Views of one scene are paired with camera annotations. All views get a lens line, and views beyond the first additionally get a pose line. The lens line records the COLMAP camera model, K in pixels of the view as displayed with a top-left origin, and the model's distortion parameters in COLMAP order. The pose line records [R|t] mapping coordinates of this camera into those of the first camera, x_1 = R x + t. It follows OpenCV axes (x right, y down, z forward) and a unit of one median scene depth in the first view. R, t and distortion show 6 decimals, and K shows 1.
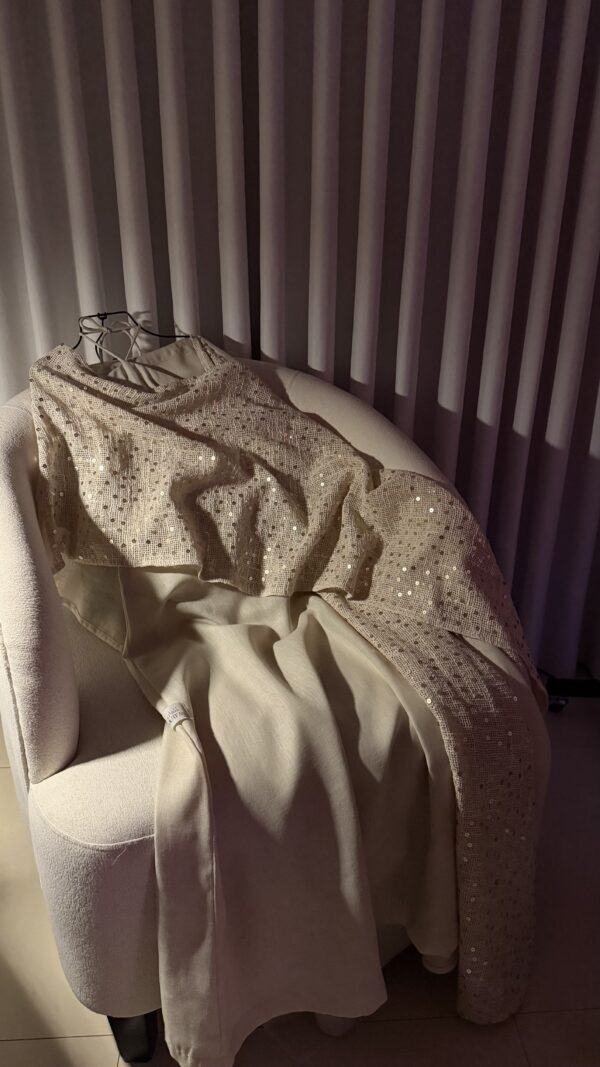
lens RADIAL K [[747.6, 0, 292.3], [0, 747.6, 533.6], [0, 0, 1]] dist [0.059036, -0.074144]
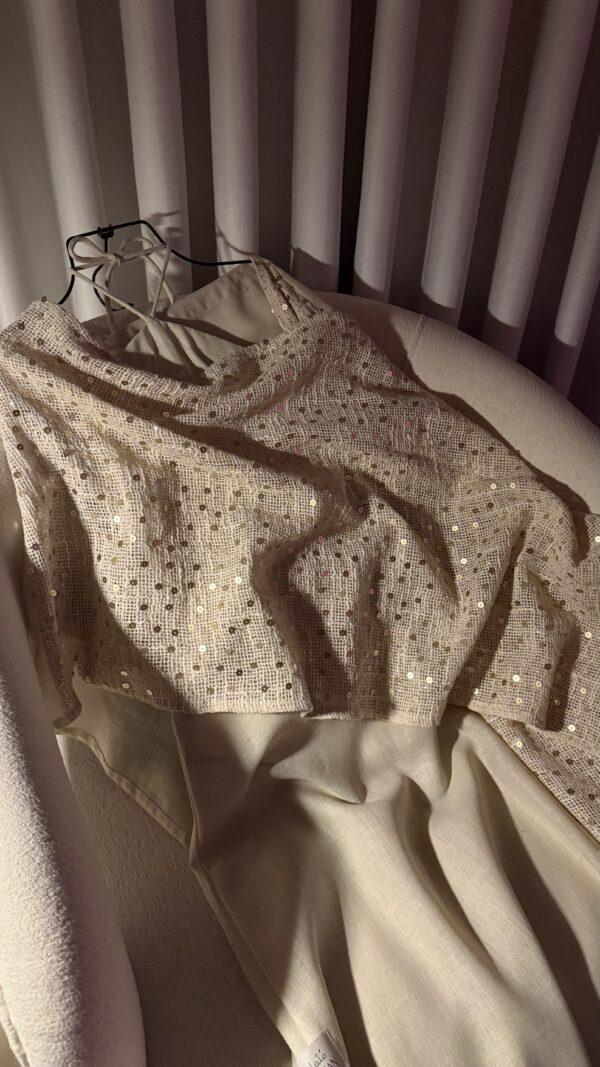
lens RADIAL K [[747.6, 0, 269.7], [0, 747.6, 533.8], [0, 0, 1]] dist [0.059036, -0.074144]
pose [[0.999457, -0.009551, 0.031536, -0.163822], [0.001888, 0.972097, 0.234570, -0.222204], [-0.032897, -0.234383, 0.971587, 0.427651]]
